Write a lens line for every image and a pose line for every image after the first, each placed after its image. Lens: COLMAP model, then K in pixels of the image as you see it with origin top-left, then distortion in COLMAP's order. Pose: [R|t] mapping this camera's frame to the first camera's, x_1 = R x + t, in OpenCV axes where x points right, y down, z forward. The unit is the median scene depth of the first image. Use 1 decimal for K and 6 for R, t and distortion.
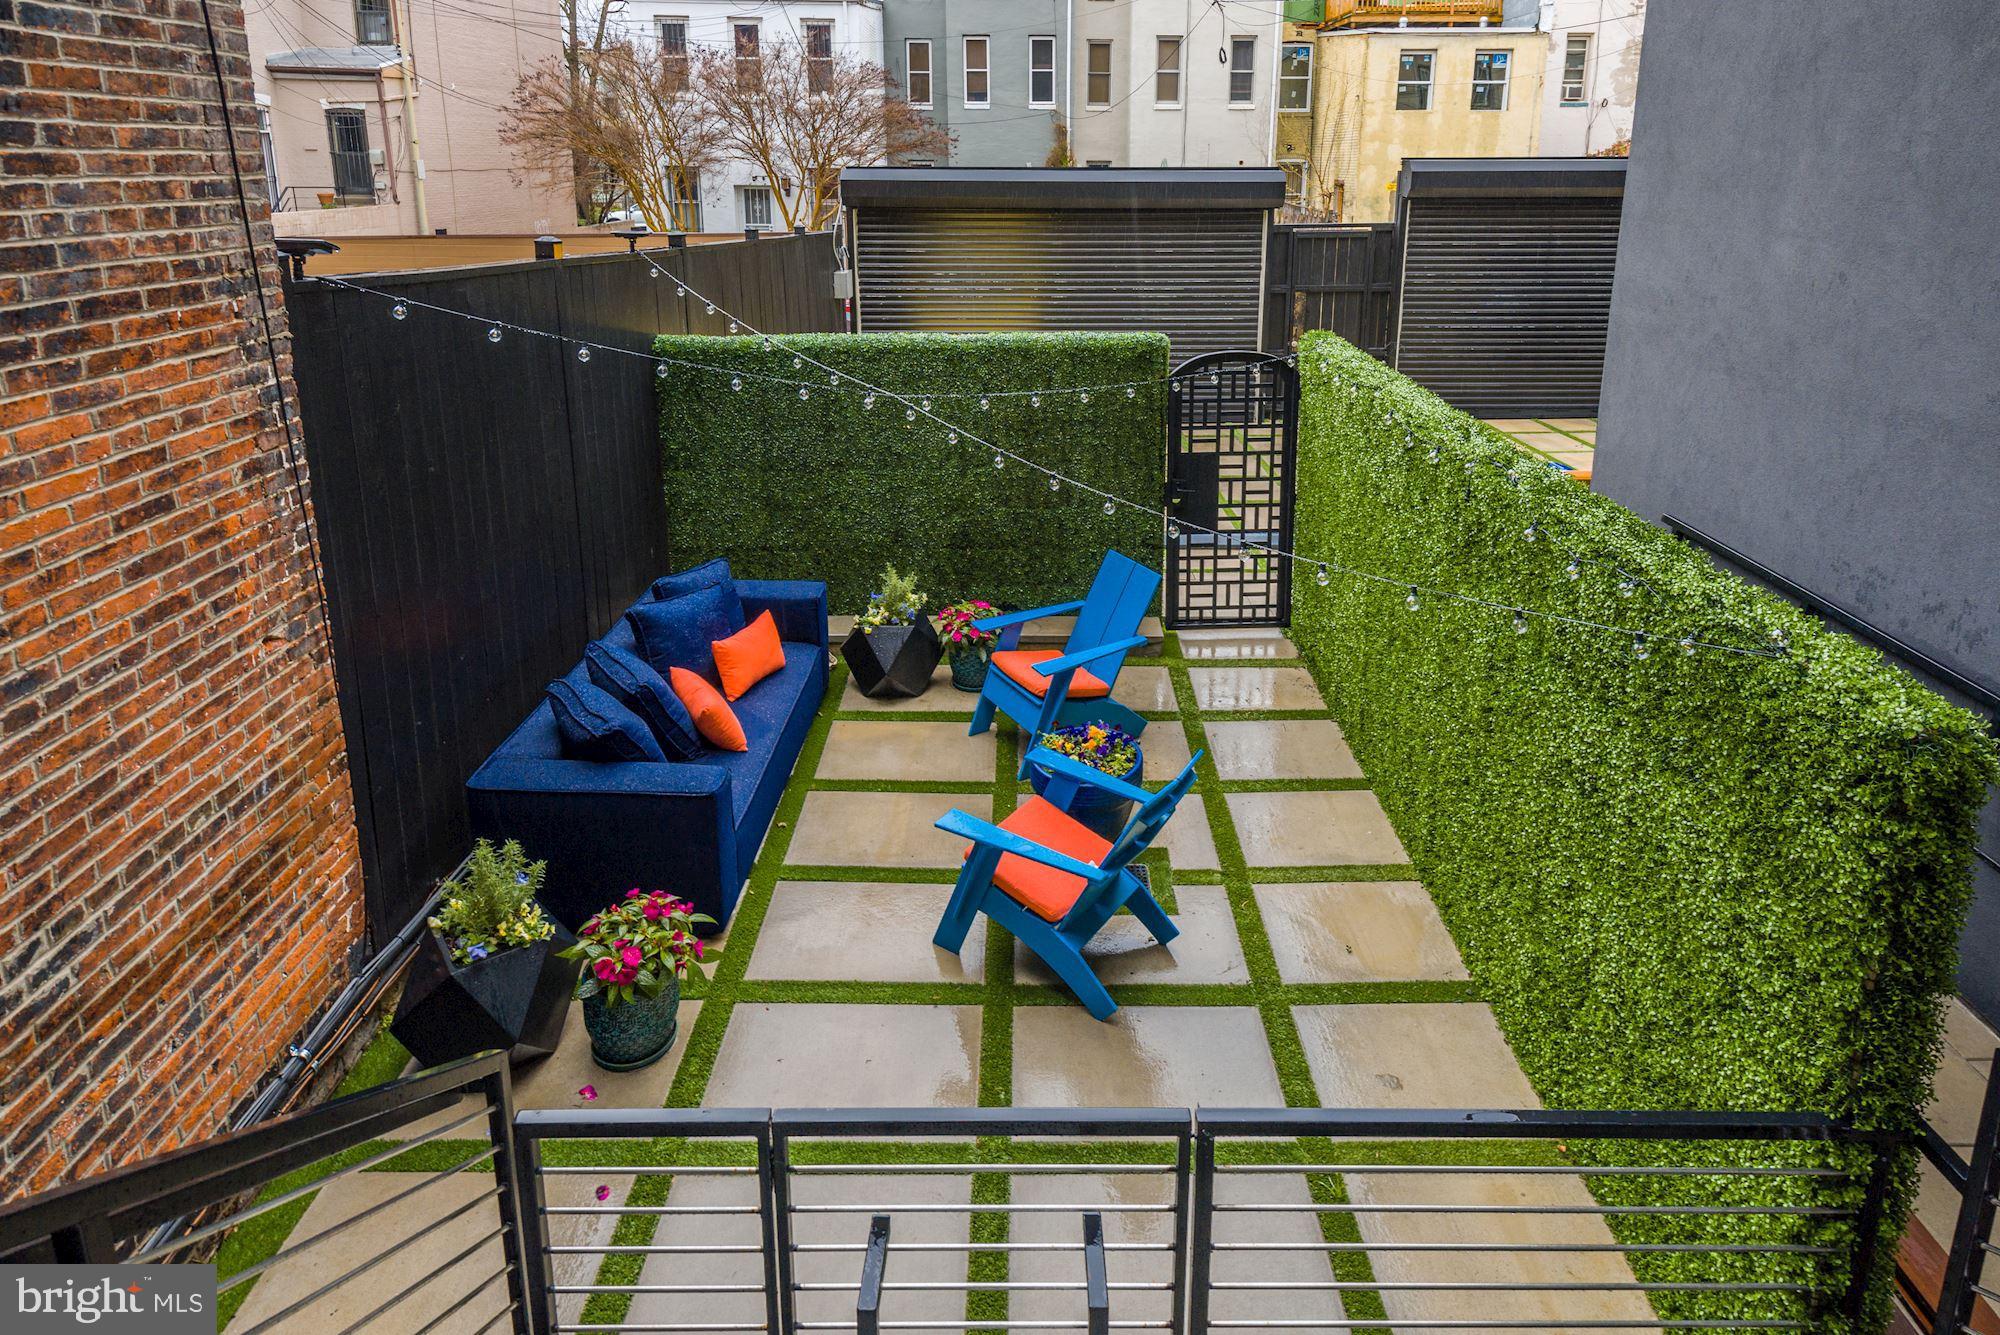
lens RADIAL K [[1143.9, 0, 1031.1], [0, 1143.9, 416.7], [0, 0, 1]] dist [0.002589, 0.000380]
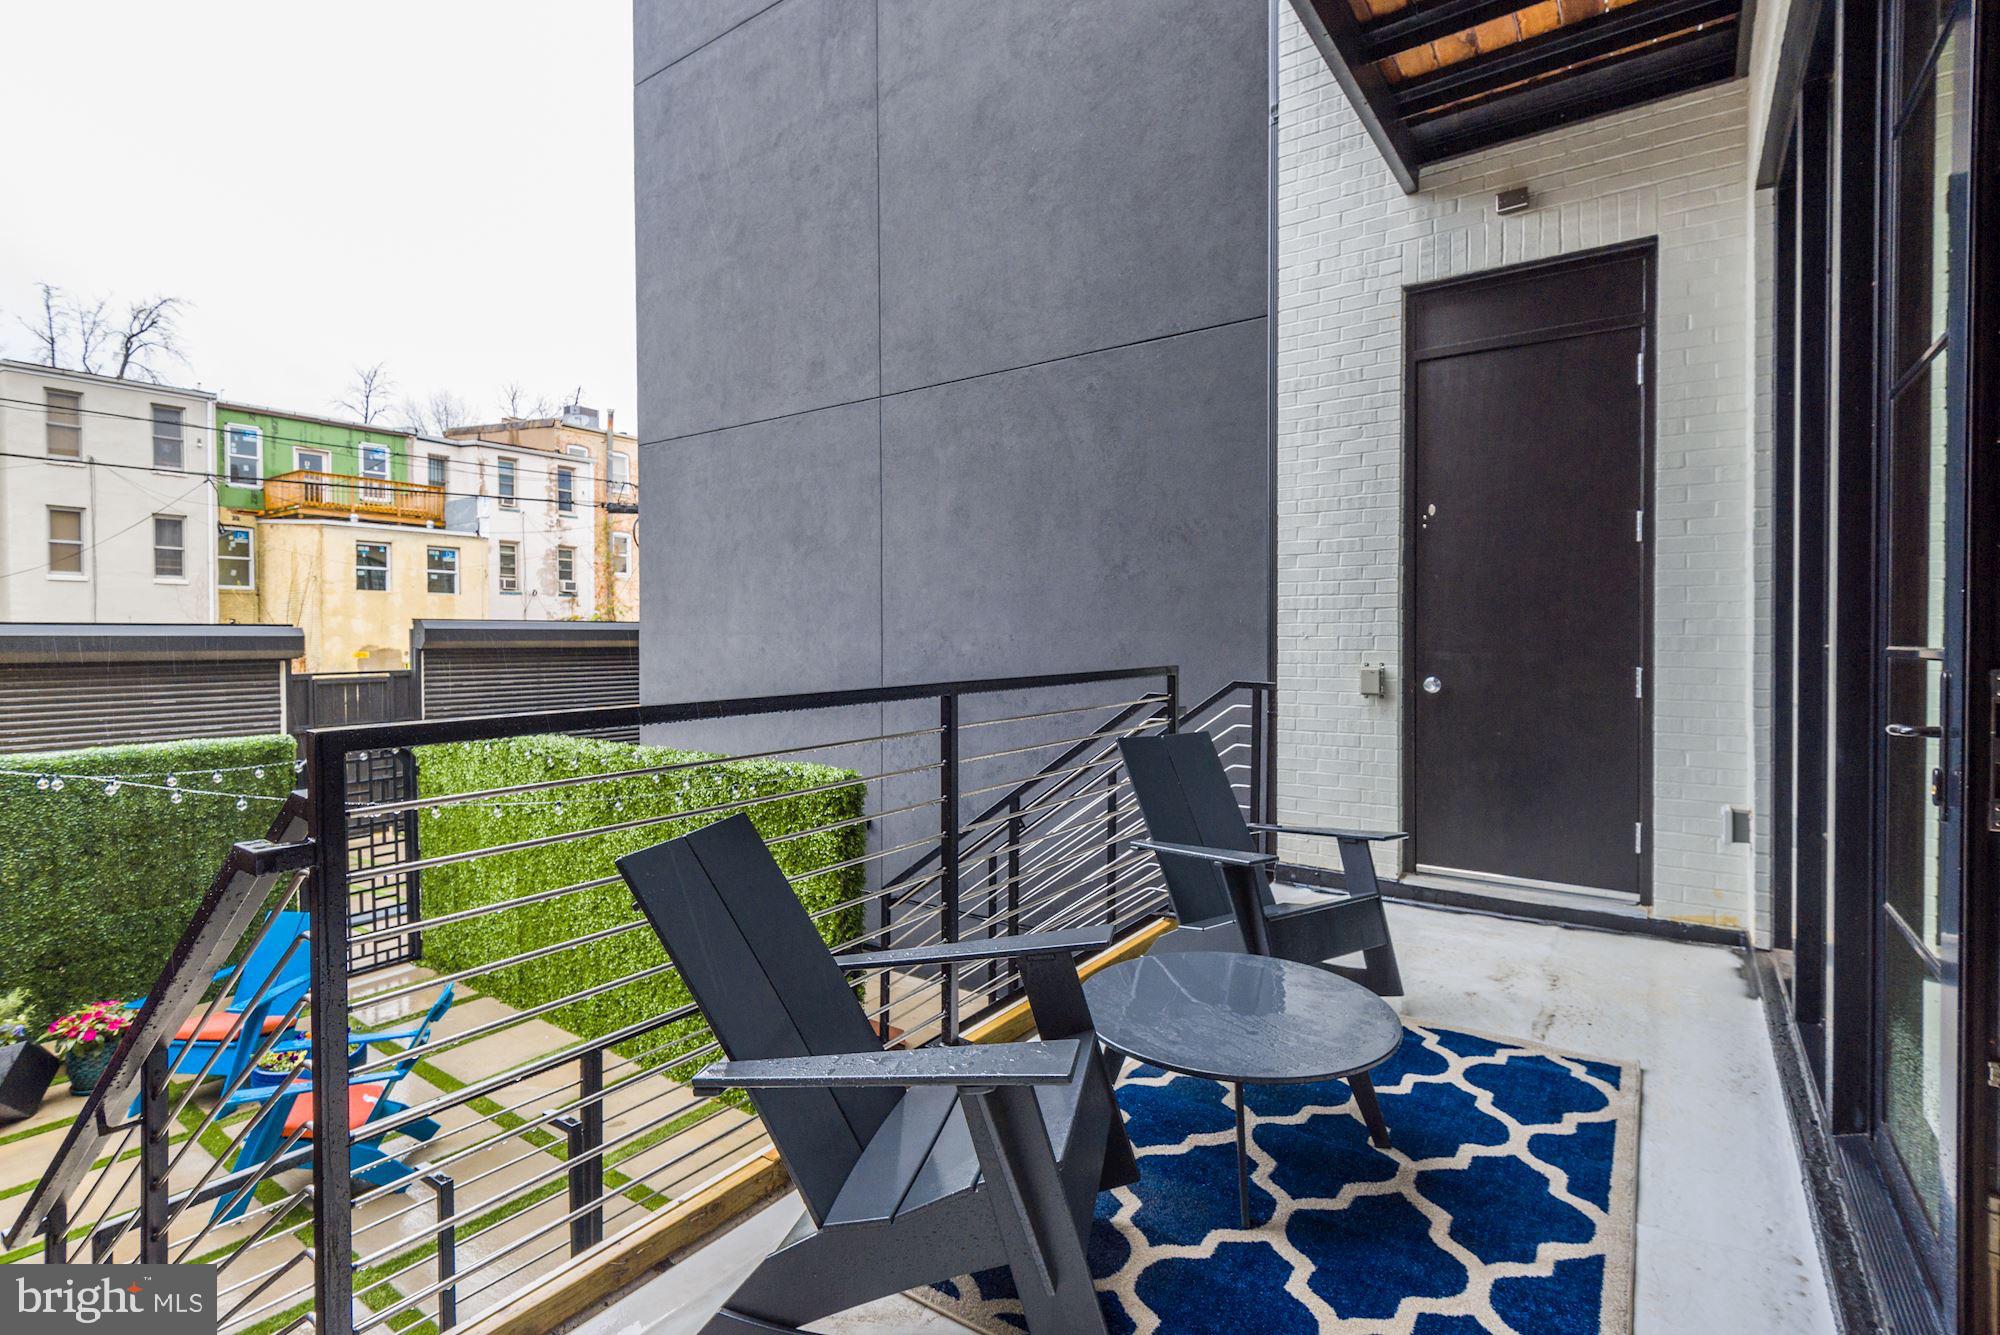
lens RADIAL K [[917.0, 0, 1041.5], [0, 917.0, 656.3], [0, 0, 1]] dist [-0.003377, -0.001993]
pose [[0.558102, -0.015937, 0.829619, -0.236078], [0.187041, 0.976500, -0.107068, 0.096638], [-0.808417, 0.214928, 0.547968, -0.194190]]
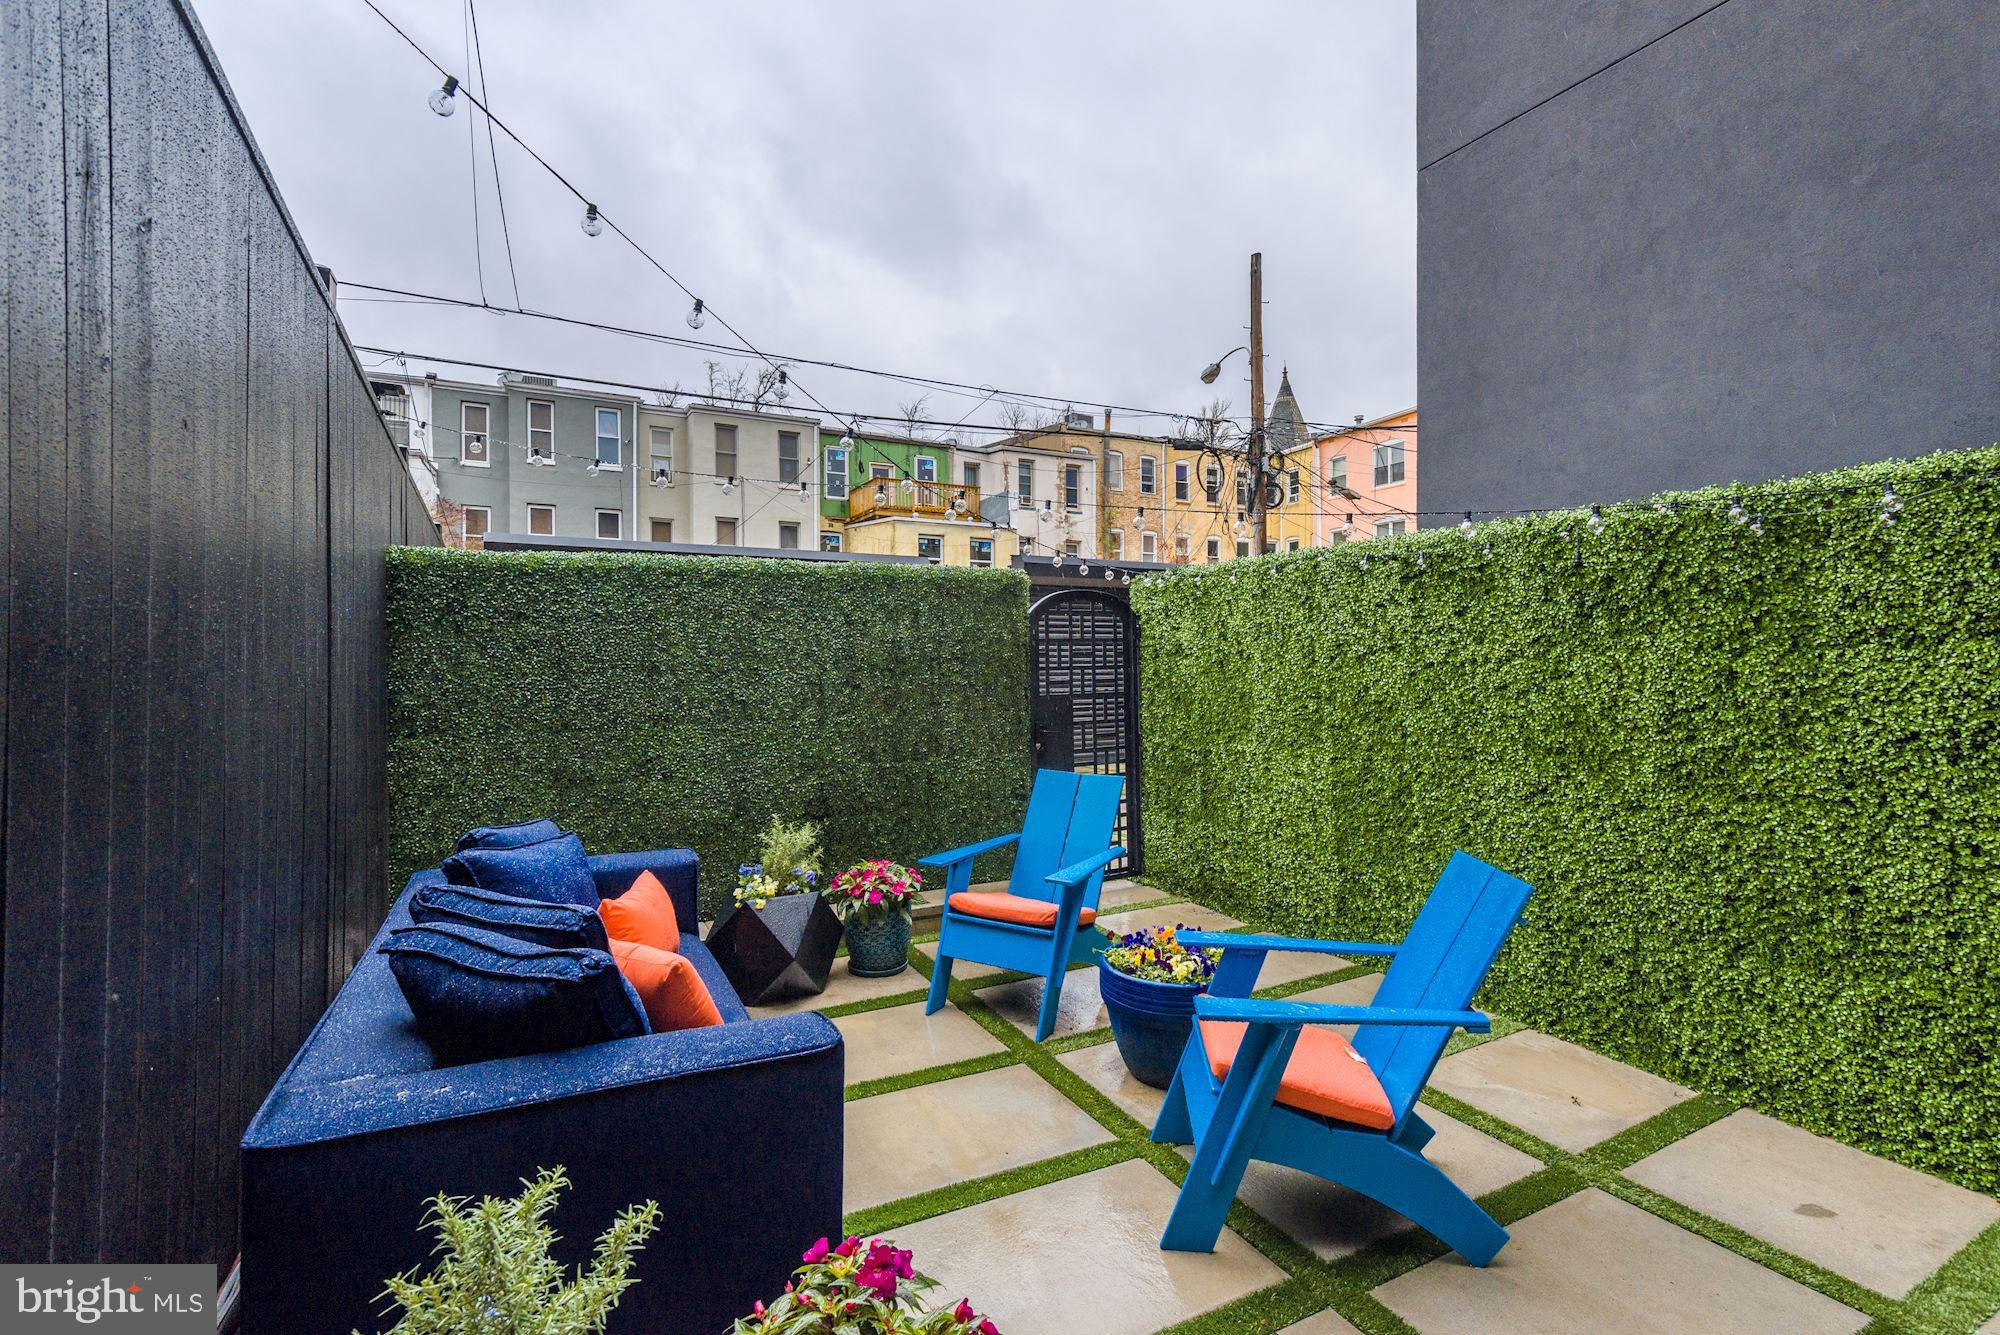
lens RADIAL K [[901.7, 0, 1019.3], [0, 901.7, 659.9], [0, 0, 1]] dist [0.005707, -0.000283]
pose [[0.881010, -0.005294, 0.473067, -0.243957], [0.113732, 0.972983, -0.200919, 0.153124], [-0.459223, 0.230815, 0.857811, 0.349121]]
